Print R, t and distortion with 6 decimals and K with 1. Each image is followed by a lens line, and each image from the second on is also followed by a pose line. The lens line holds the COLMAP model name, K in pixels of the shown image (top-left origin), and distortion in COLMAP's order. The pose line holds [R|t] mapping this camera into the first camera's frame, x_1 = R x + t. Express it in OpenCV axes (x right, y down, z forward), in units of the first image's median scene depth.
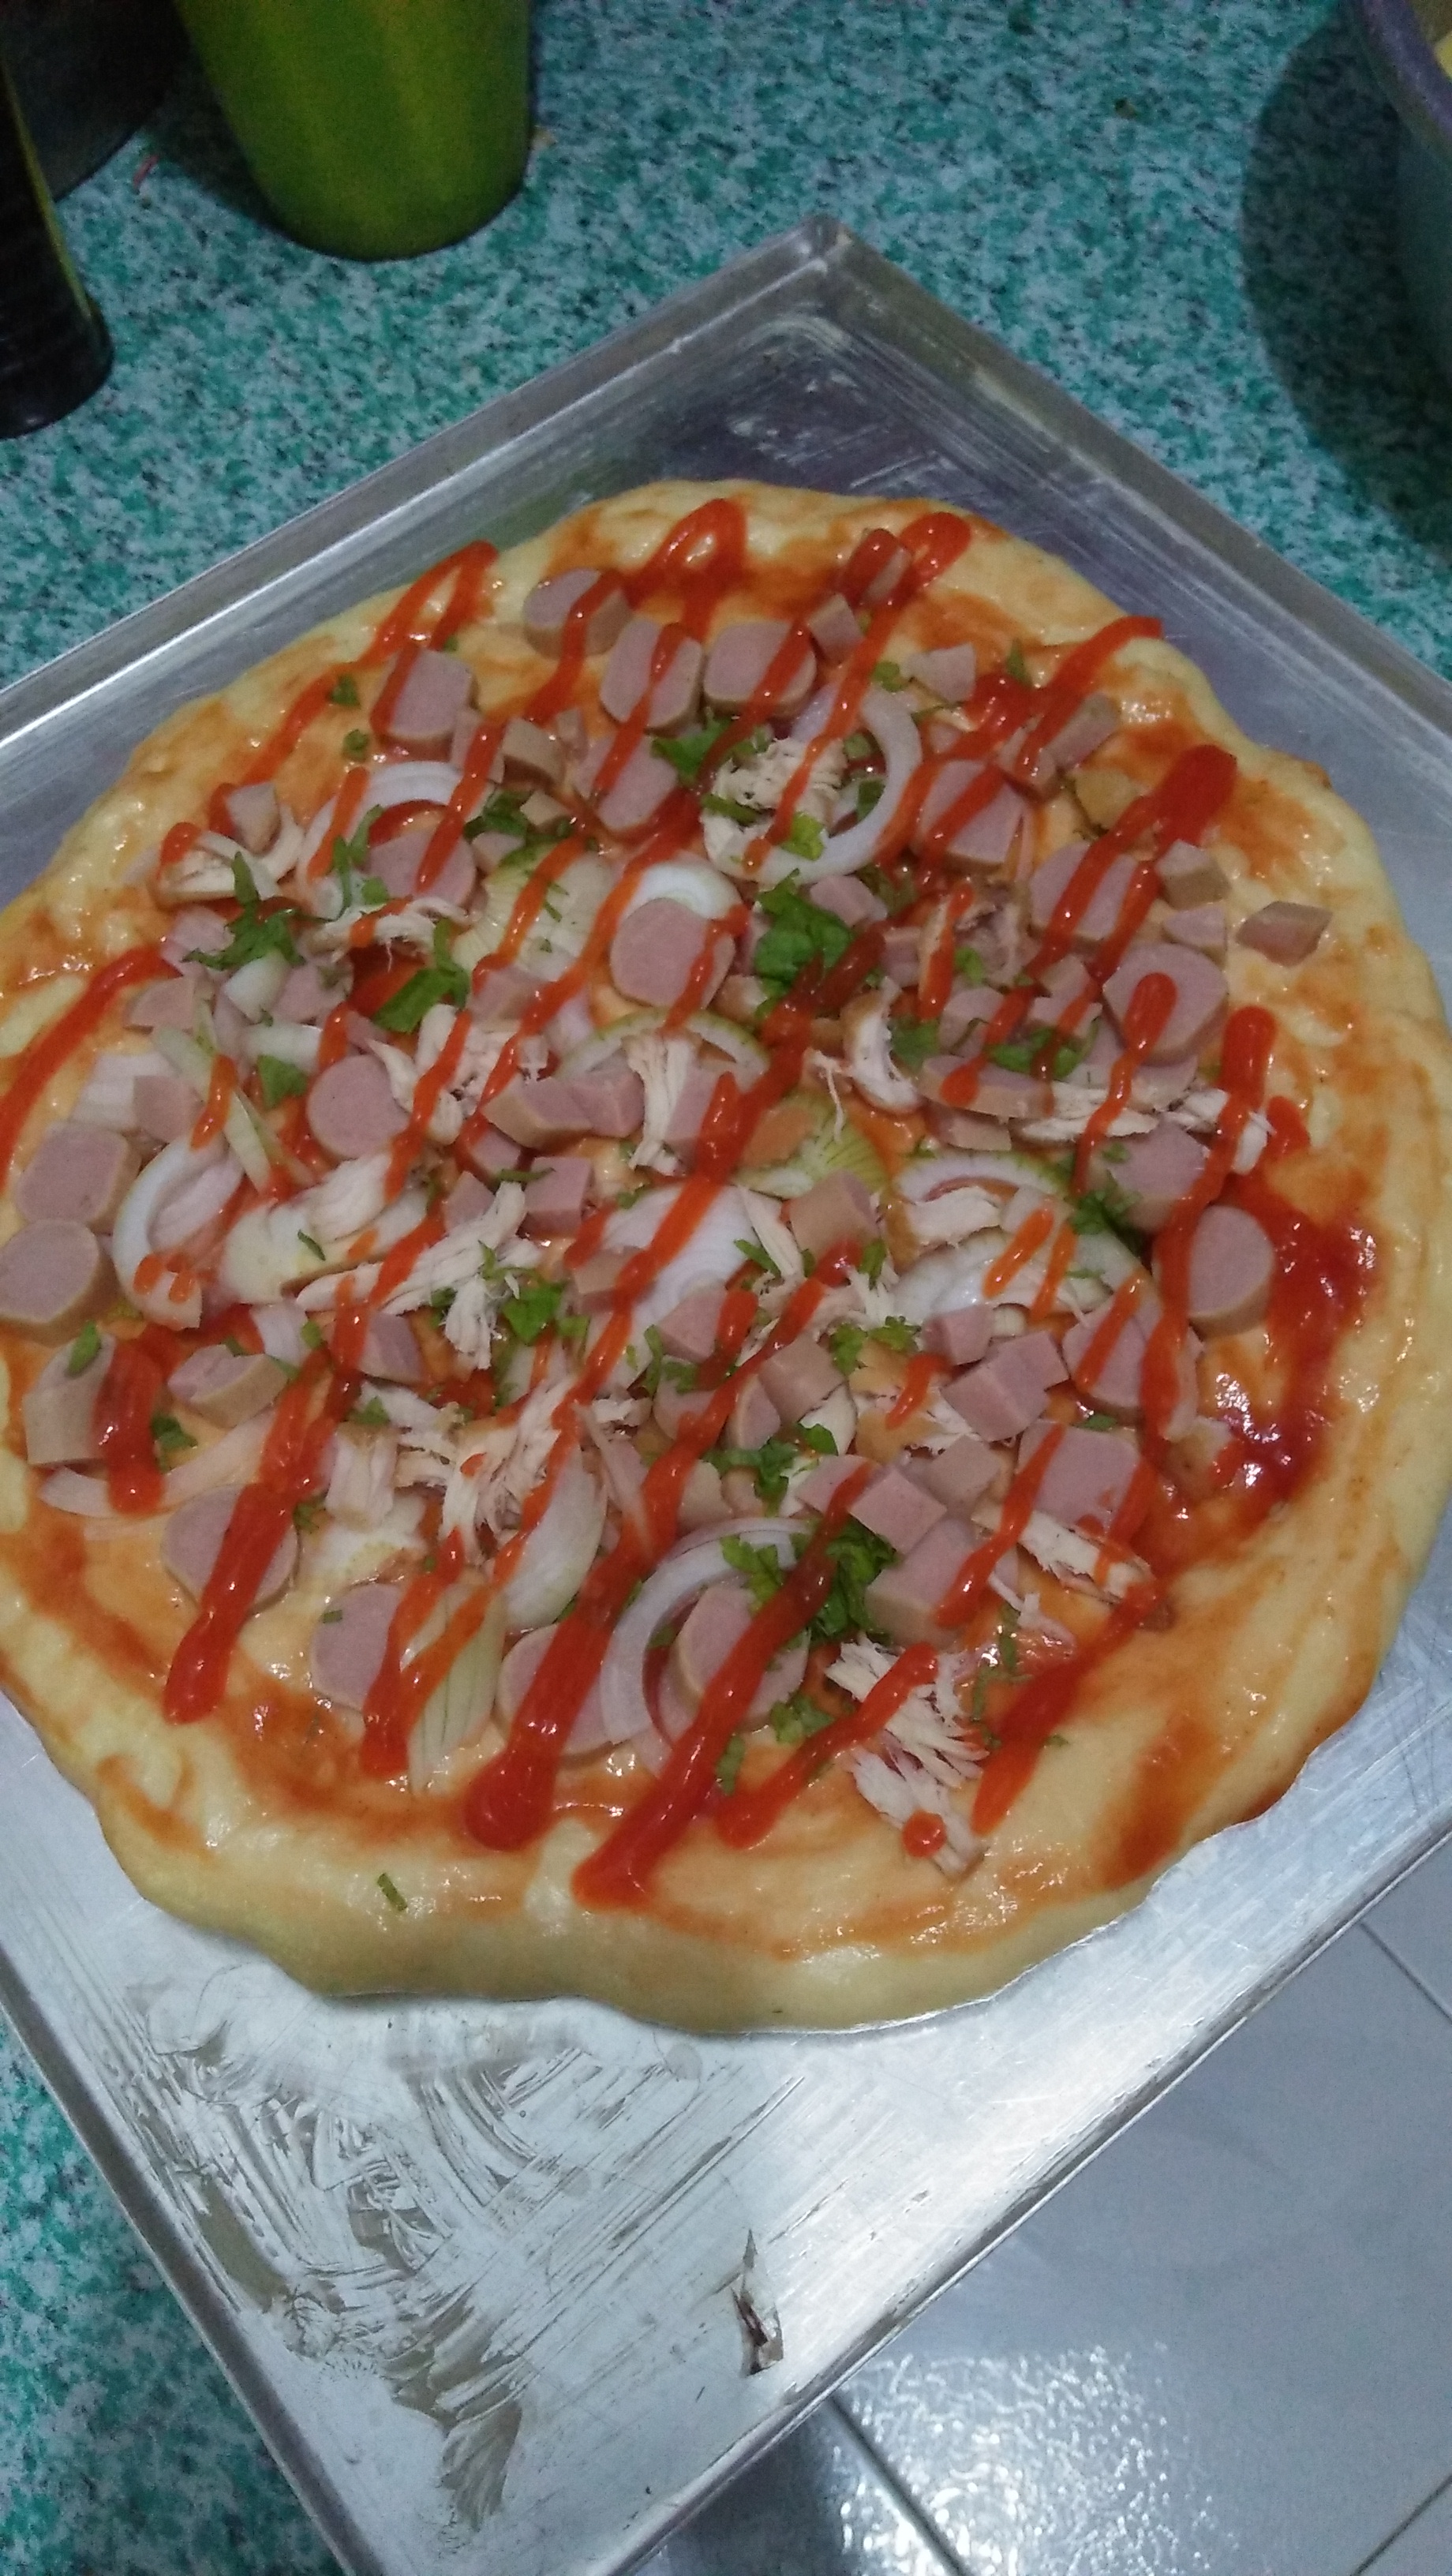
lens RADIAL K [[2130.9, 0, 725.1], [0, 2130.9, 1320.0], [0, 0, 1]] dist [0.097168, -0.189519]
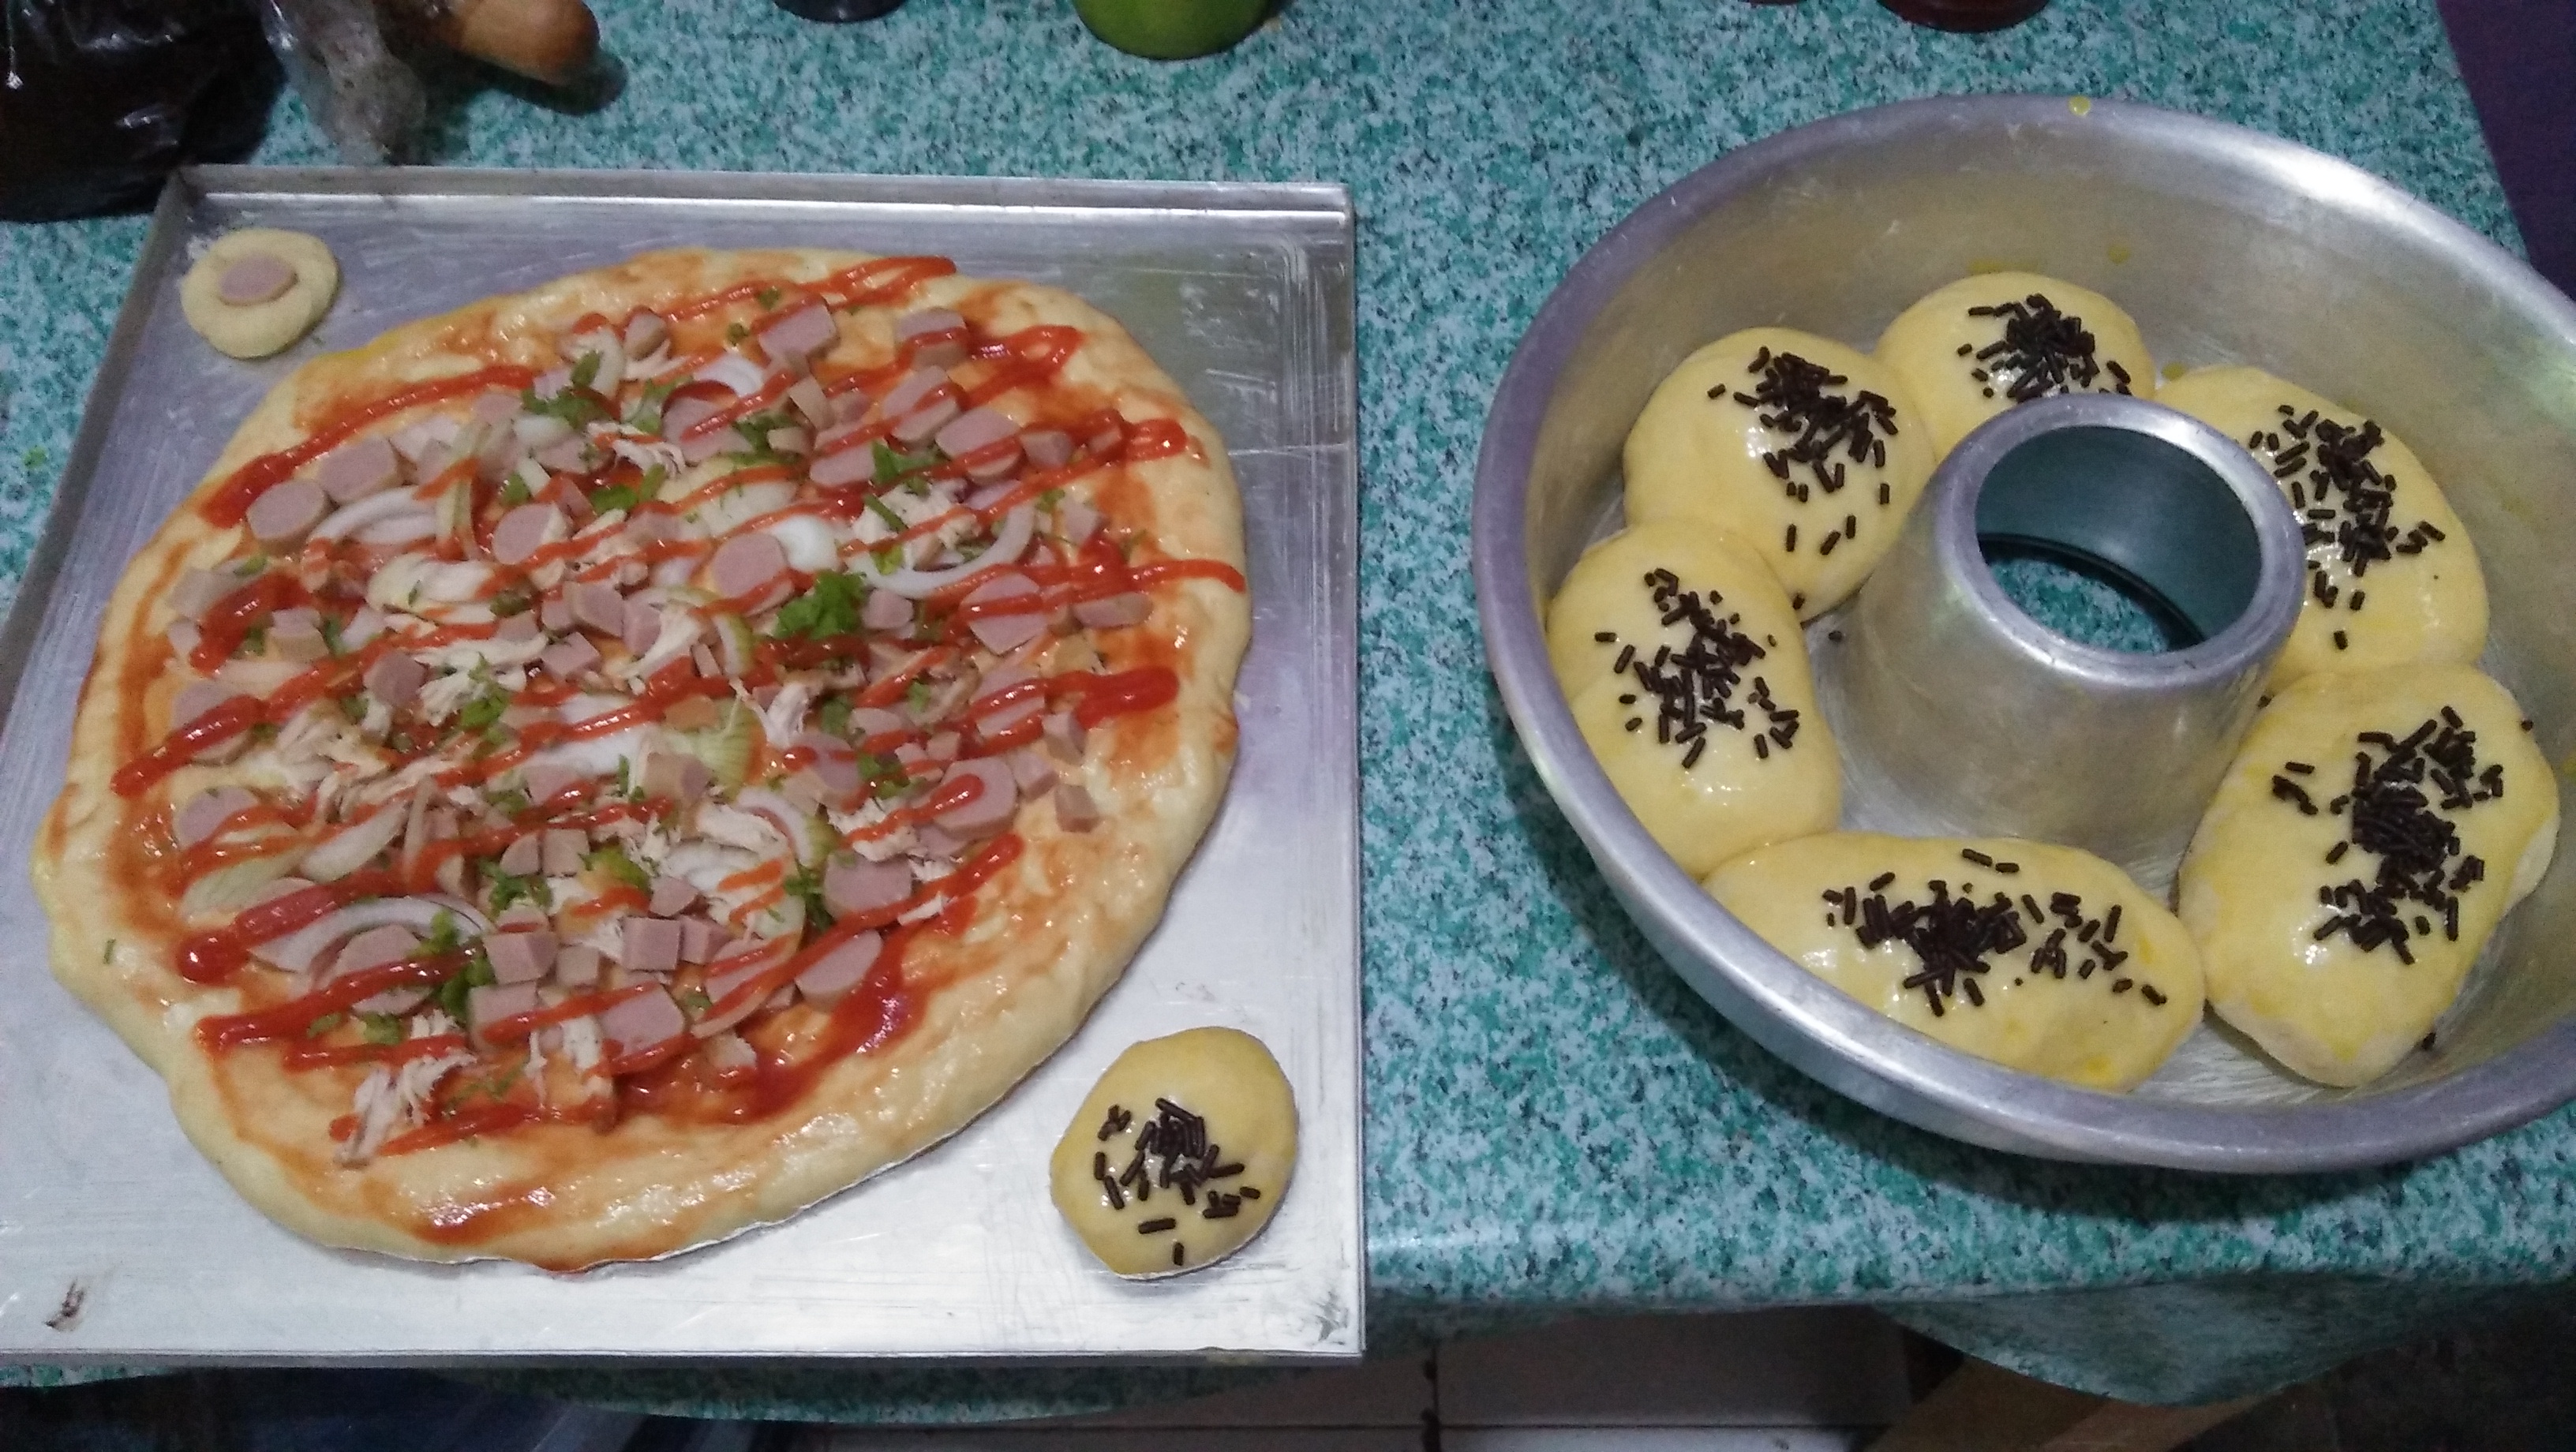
lens RADIAL K [[2130.9, 0, 1288.0], [0, 2130.9, 726.0], [0, 0, 1]] dist [0.097168, -0.189519]
pose [[0.784942, 0.572522, -0.236822, 0.630358], [-0.582774, 0.812024, 0.031490, -0.329676], [0.210334, 0.113296, 0.971043, -0.287187]]
